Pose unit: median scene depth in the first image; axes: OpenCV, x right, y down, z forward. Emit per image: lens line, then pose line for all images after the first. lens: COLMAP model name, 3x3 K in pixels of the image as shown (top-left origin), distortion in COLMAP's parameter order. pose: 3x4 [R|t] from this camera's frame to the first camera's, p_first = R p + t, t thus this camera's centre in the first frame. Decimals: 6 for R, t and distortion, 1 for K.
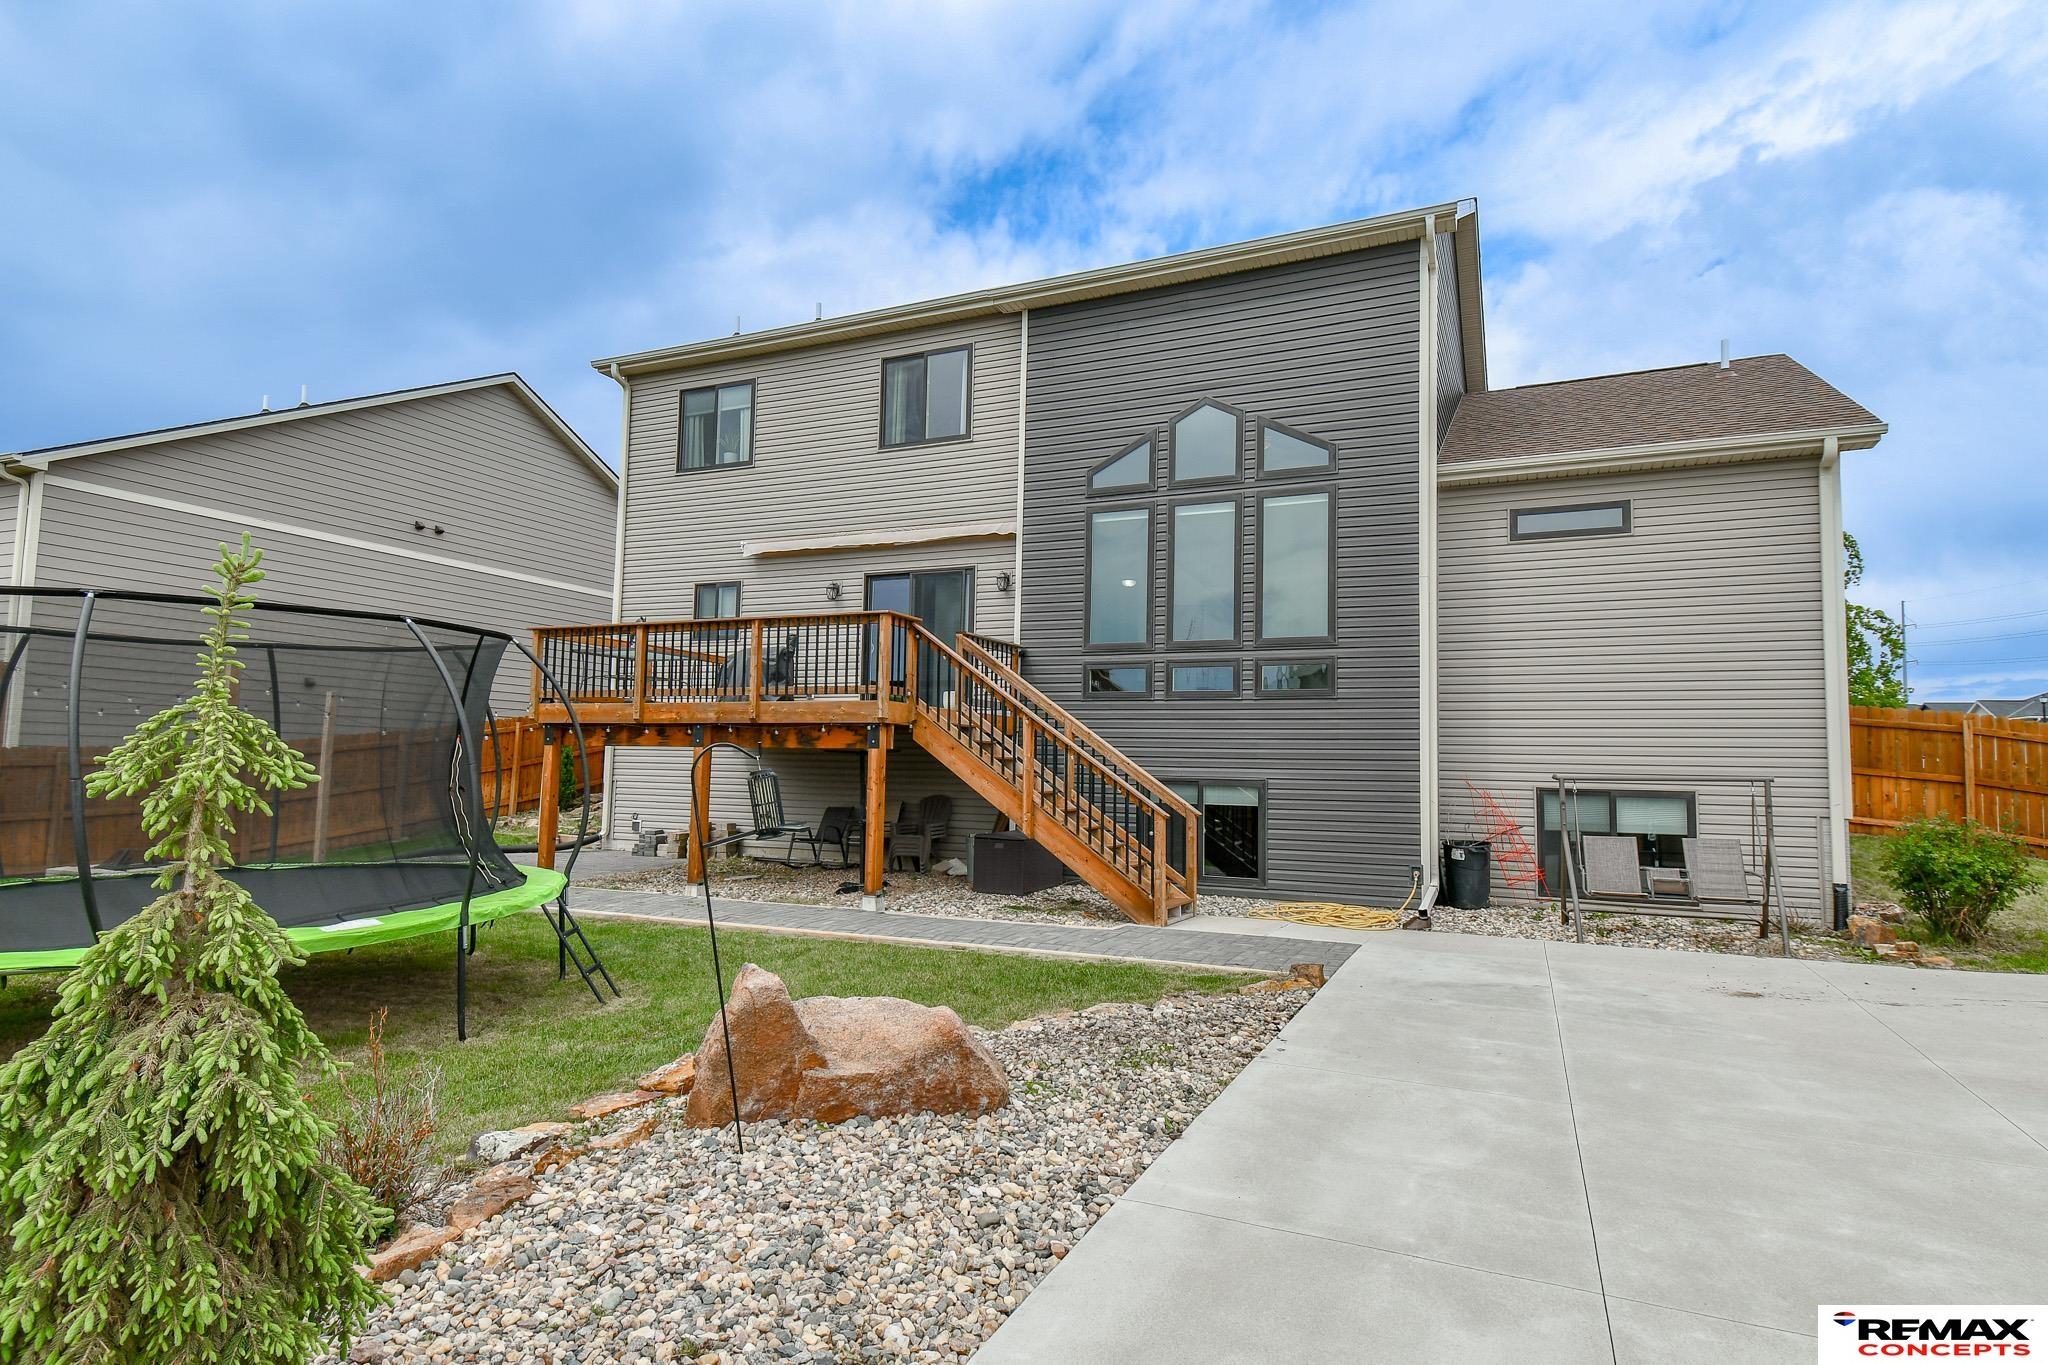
lens RADIAL K [[1123.8, 0, 1024.0], [0, 1123.8, 682.5], [0, 0, 1]] dist [0.056898, -0.013426]
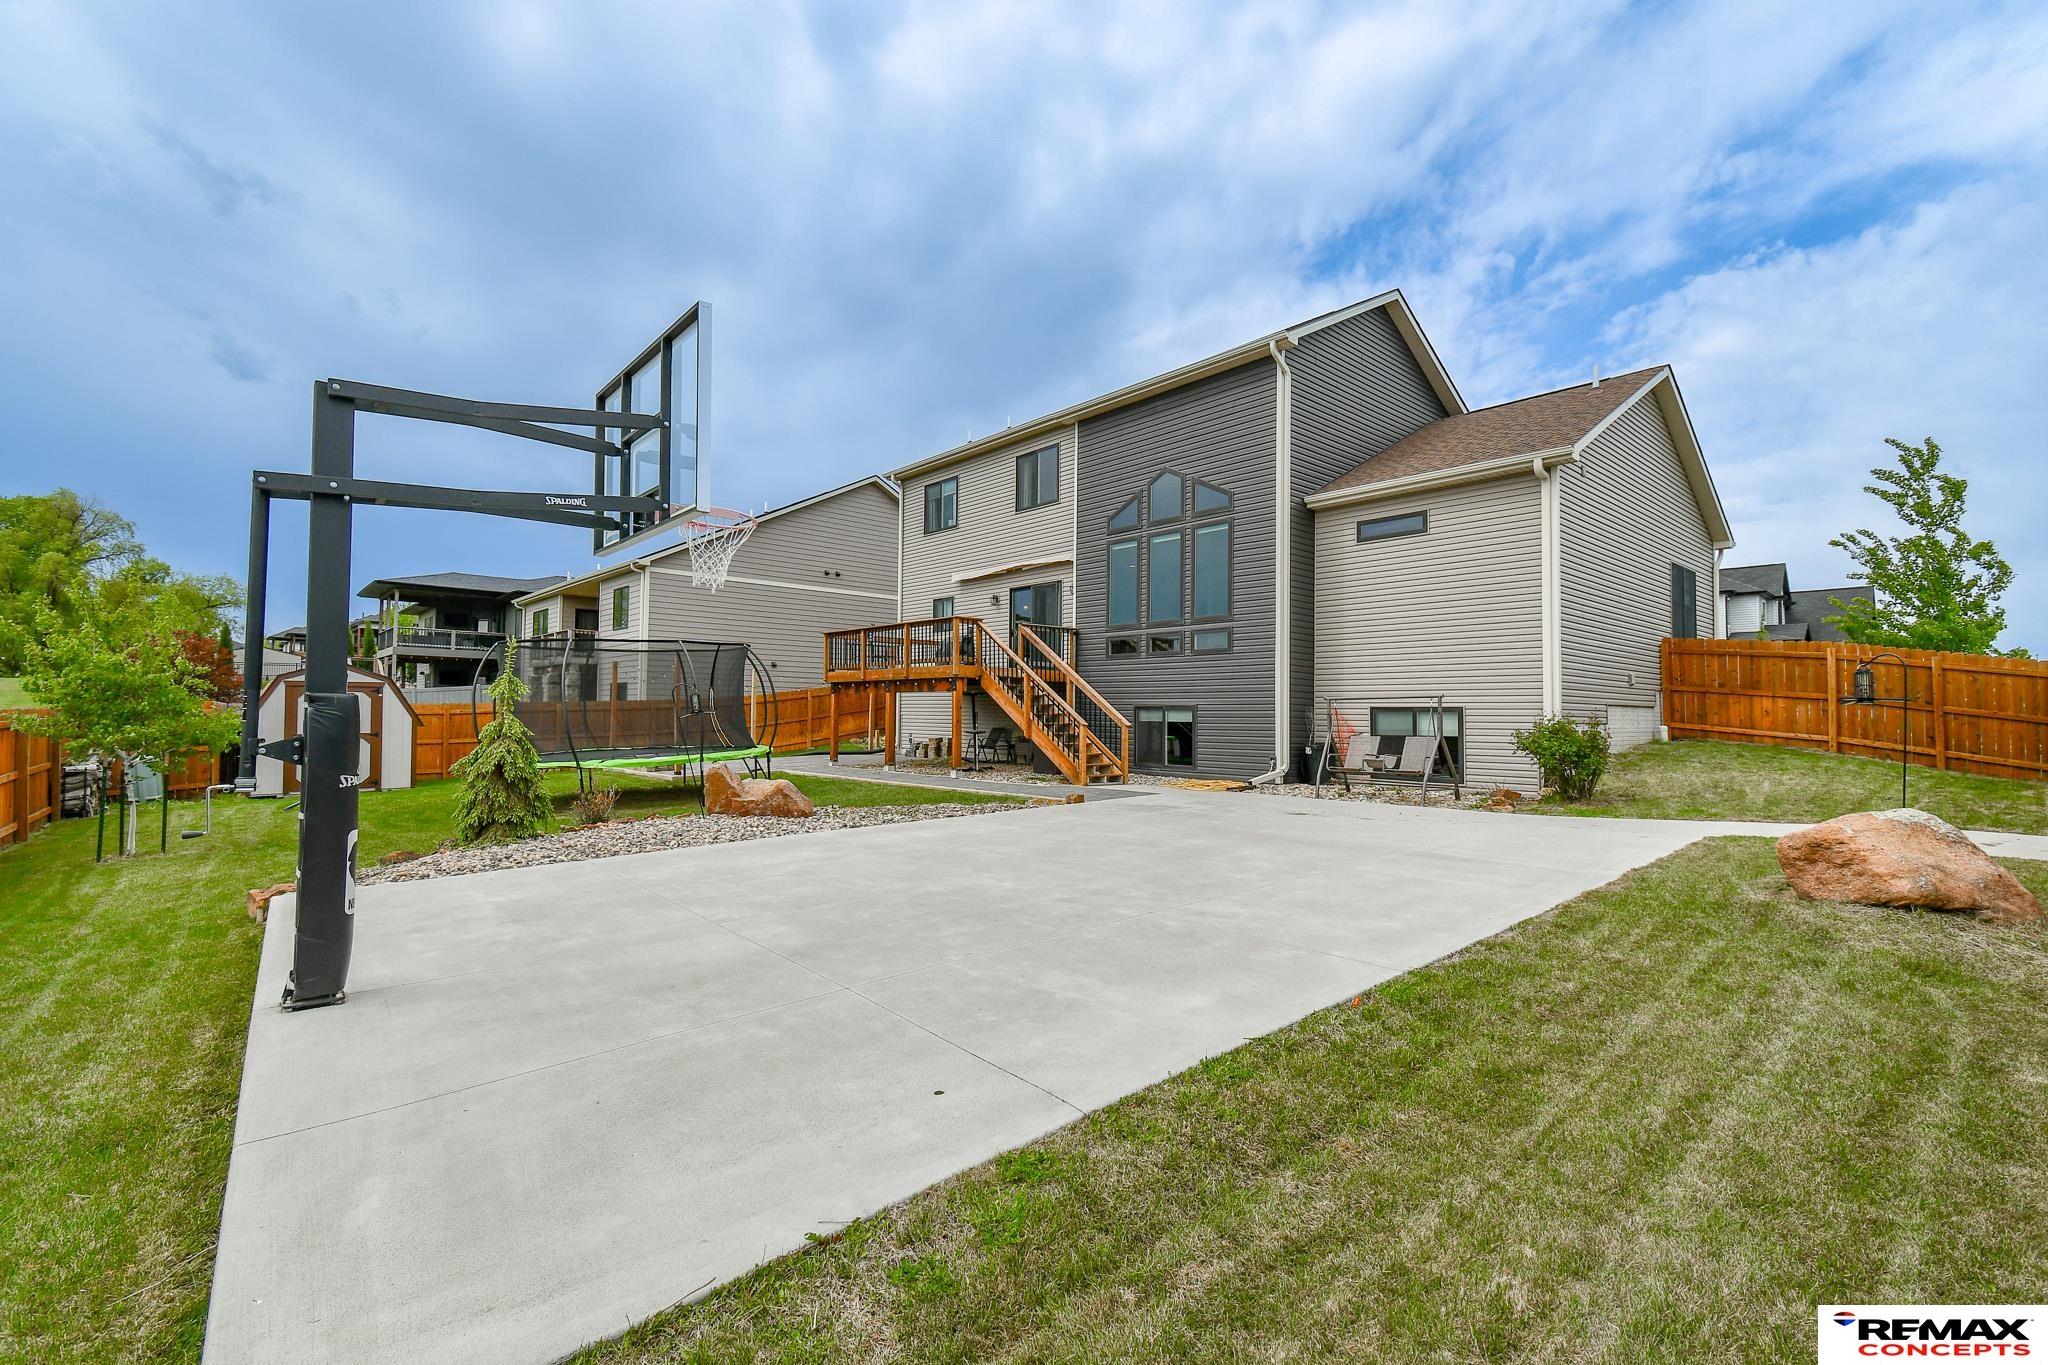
lens RADIAL K [[849.2, 0, 1062.5], [0, 849.2, 685.6], [0, 0, 1]] dist [-0.000056, -0.000025]
pose [[0.936237, -0.025447, -0.350447, 0.356668], [0.040491, 0.998543, 0.035668, 0.005403], [0.349029, -0.047583, 0.935903, -0.151316]]
